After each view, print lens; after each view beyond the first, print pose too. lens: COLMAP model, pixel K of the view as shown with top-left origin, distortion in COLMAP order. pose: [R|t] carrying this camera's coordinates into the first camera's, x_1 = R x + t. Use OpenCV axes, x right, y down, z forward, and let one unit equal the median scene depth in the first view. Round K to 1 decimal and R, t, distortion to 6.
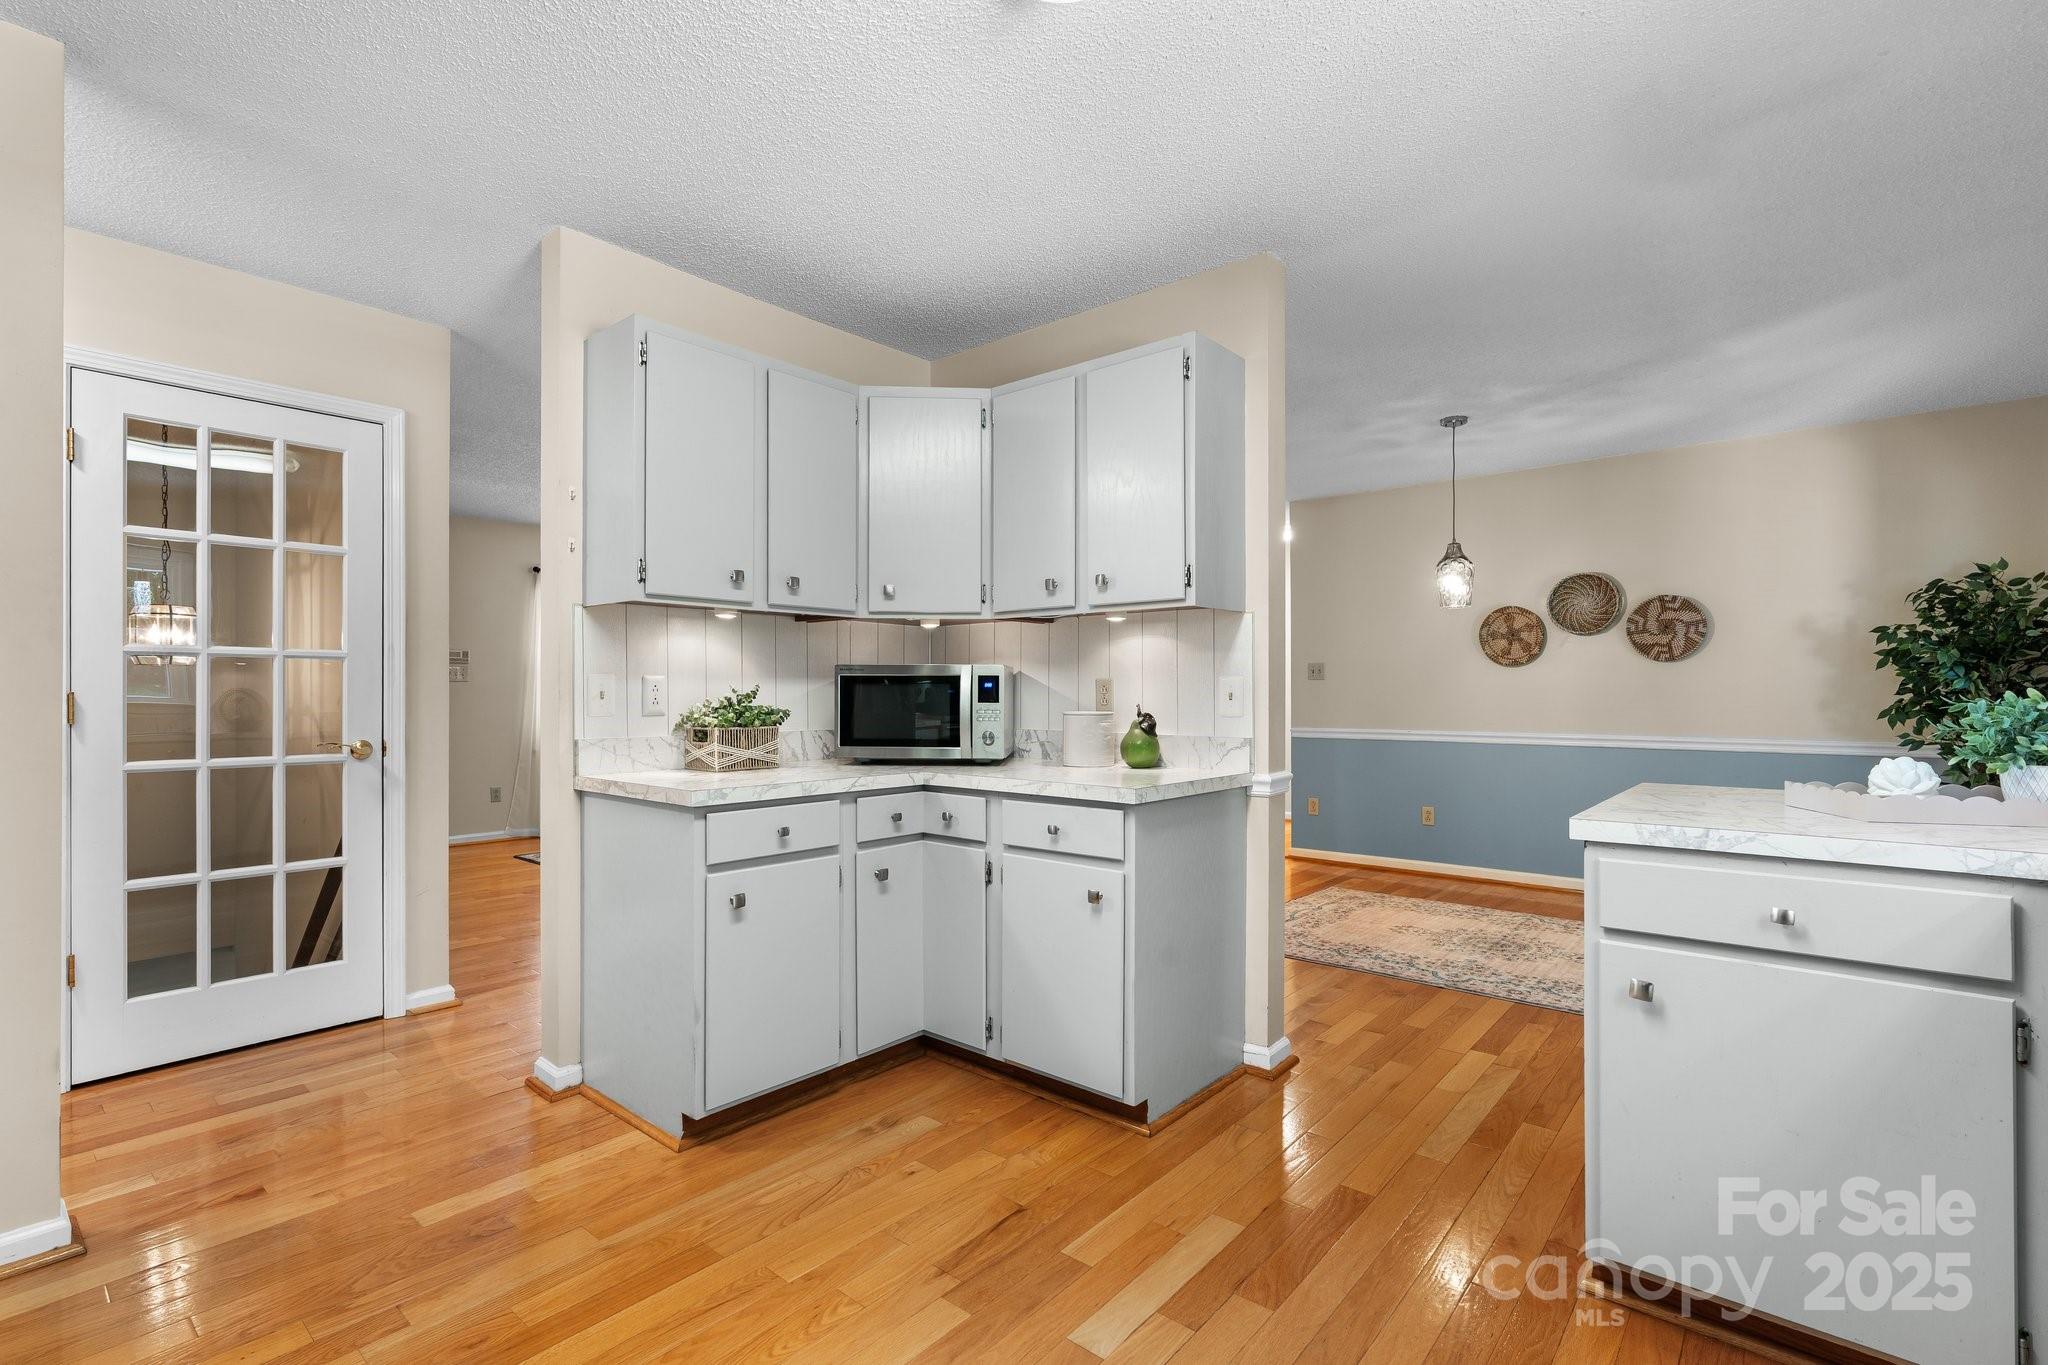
lens RADIAL K [[929.0, 0, 1015.2], [0, 929.0, 694.8], [0, 0, 1]] dist [-0.003606, 0.000567]
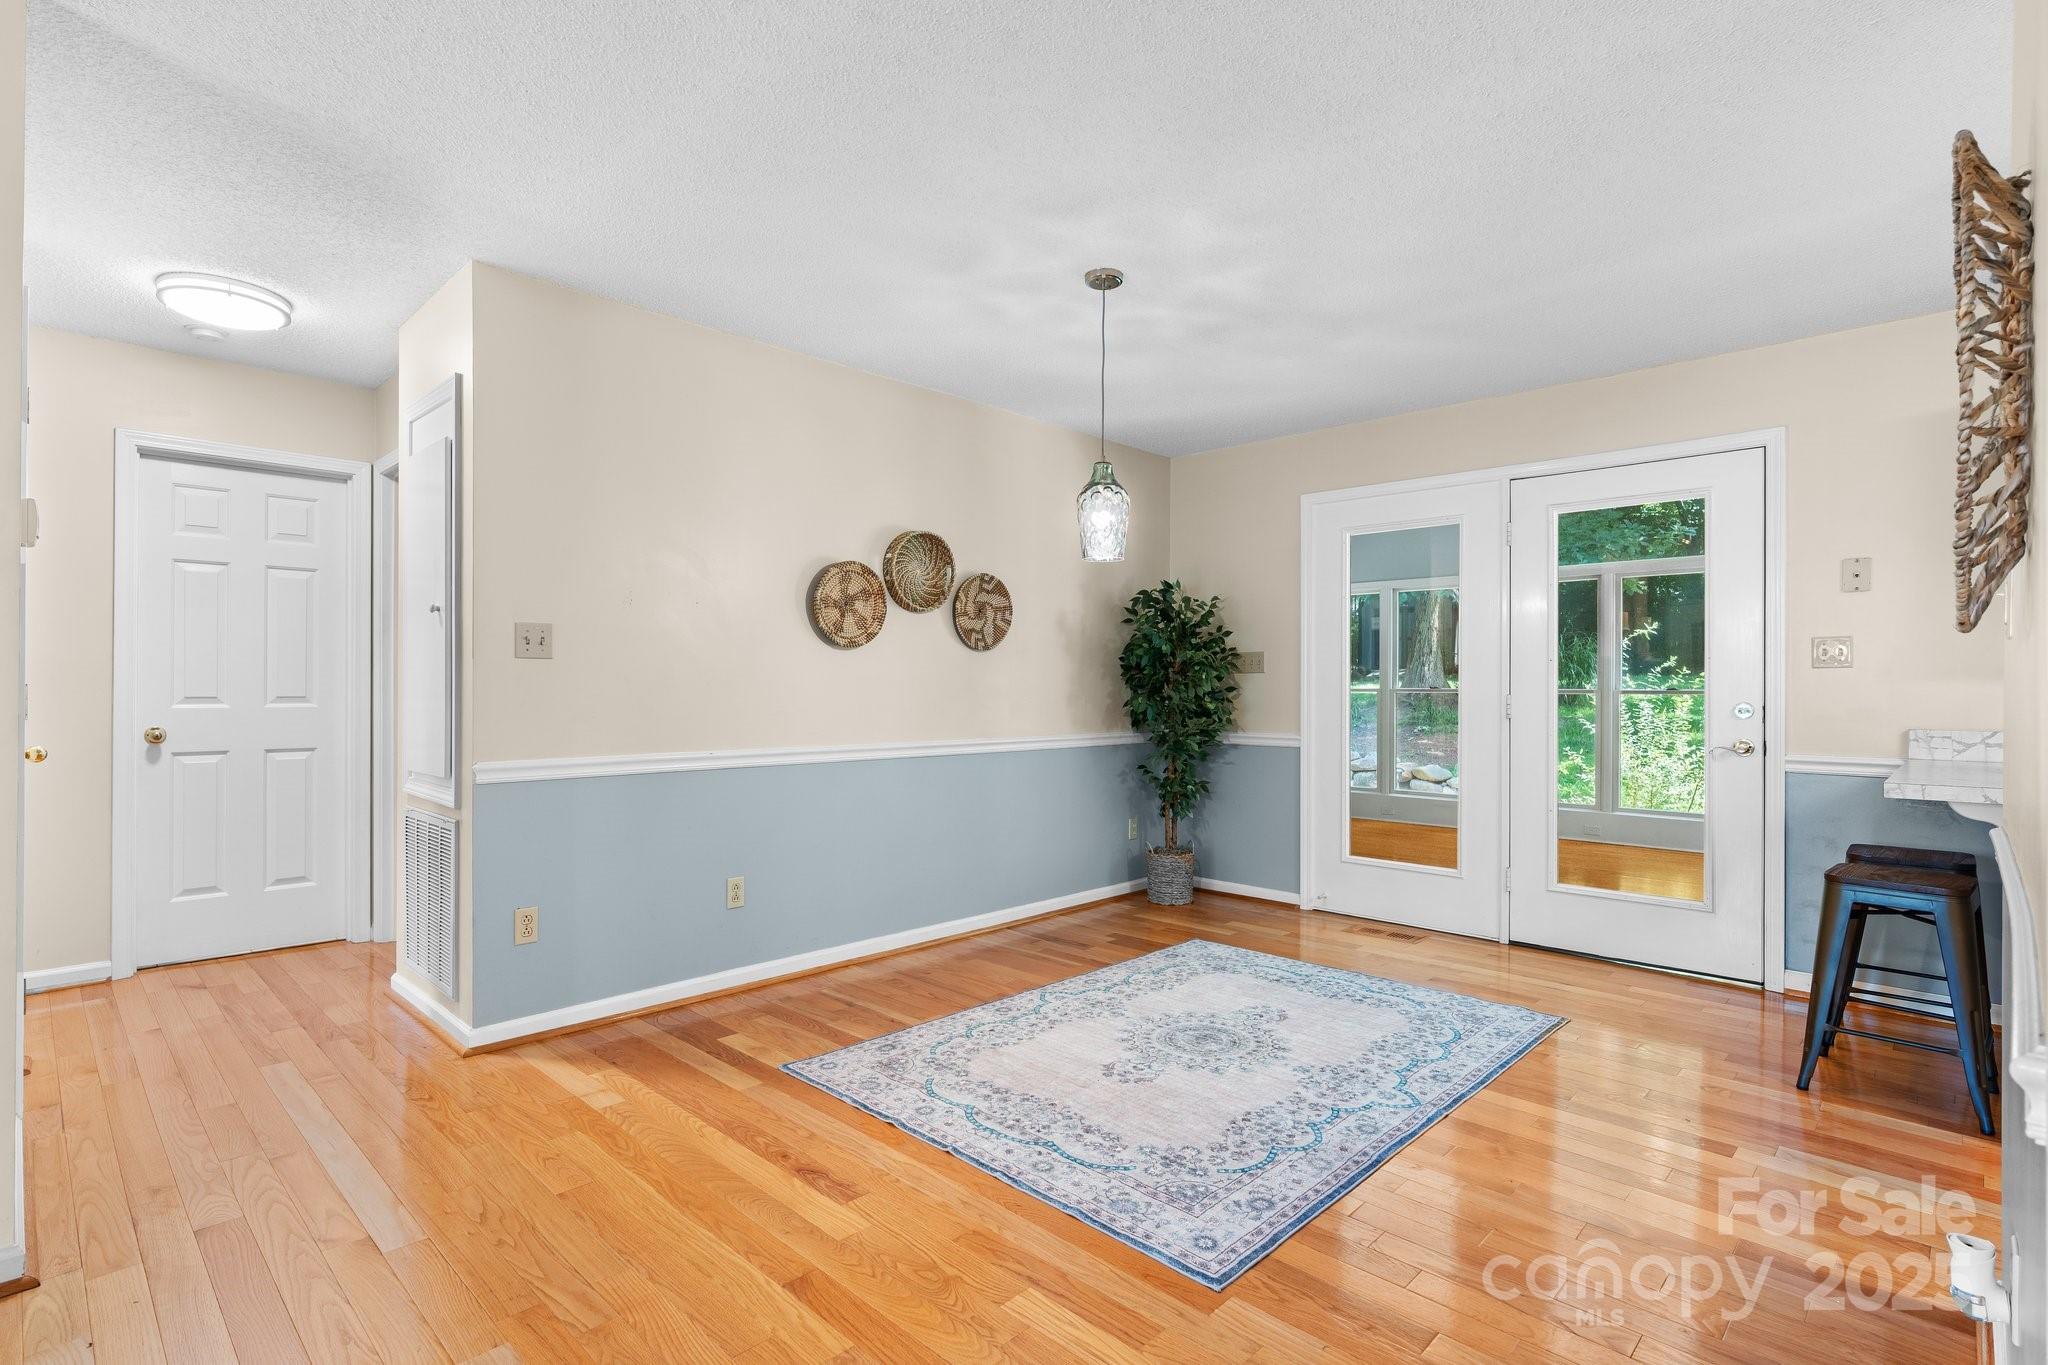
lens RADIAL K [[998.0, 0, 1028.5], [0, 998.0, 677.2], [0, 0, 1]] dist [-0.006395, 0.000144]
pose [[0.054418, 0.011891, 0.998447, -0.234579], [-0.001540, 0.999929, -0.011825, -0.000949], [-0.998517, -0.000894, 0.054432, 0.991589]]
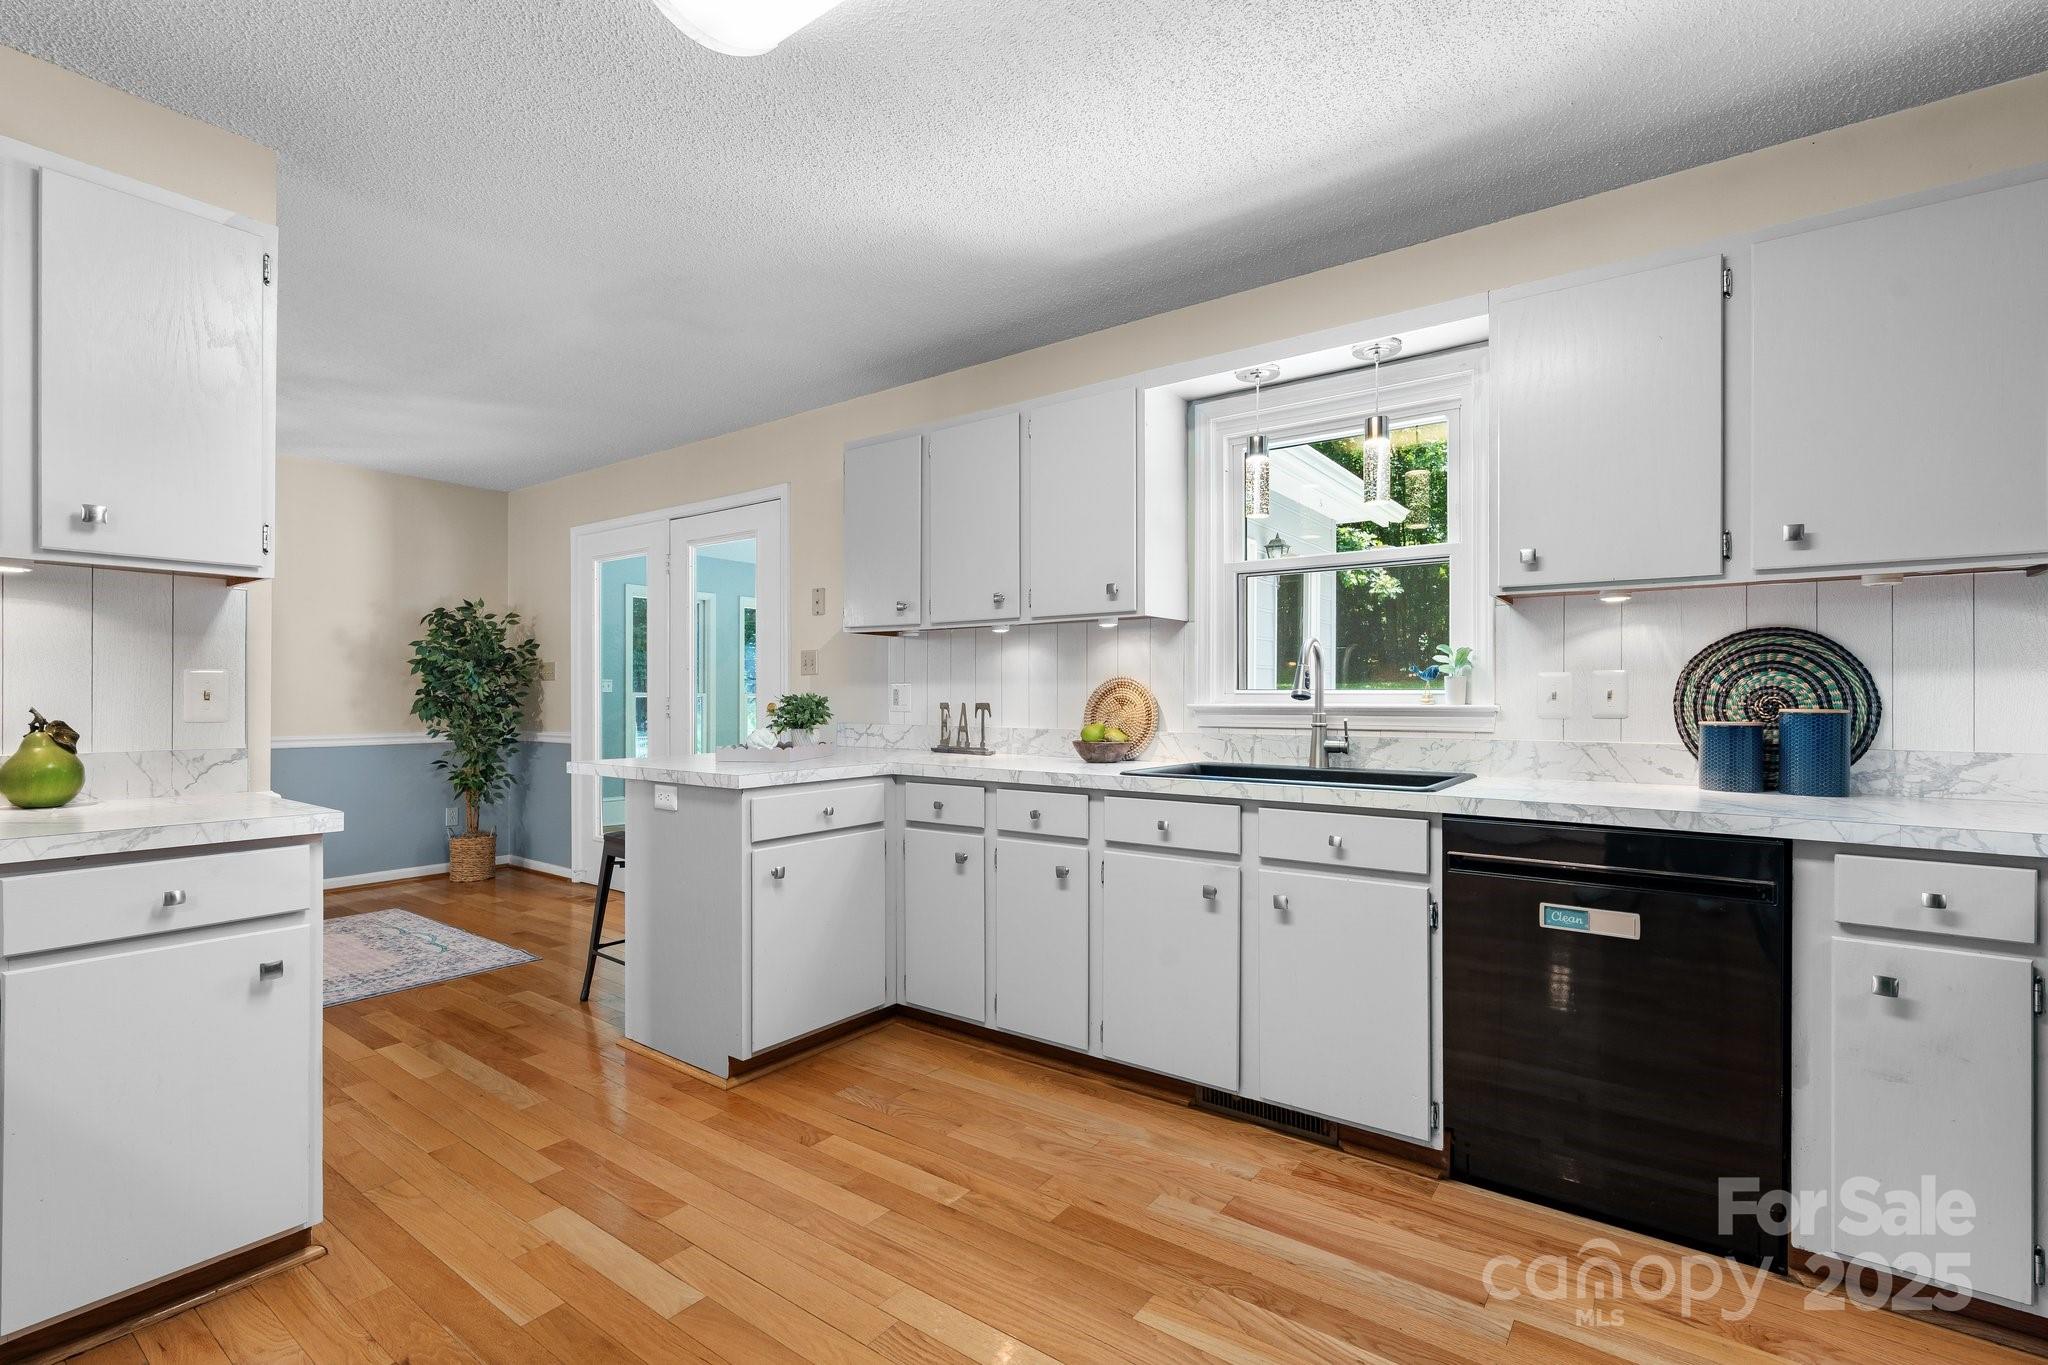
lens RADIAL K [[929.0, 0, 1018.6], [0, 929.0, 695.2], [0, 0, 1]] dist [-0.003606, 0.000567]
pose [[-0.067866, 0.000538, 0.997694, -0.355355], [0.002175, 0.999998, -0.000391, 0.002072], [-0.997692, 0.002144, -0.067867, 0.243495]]
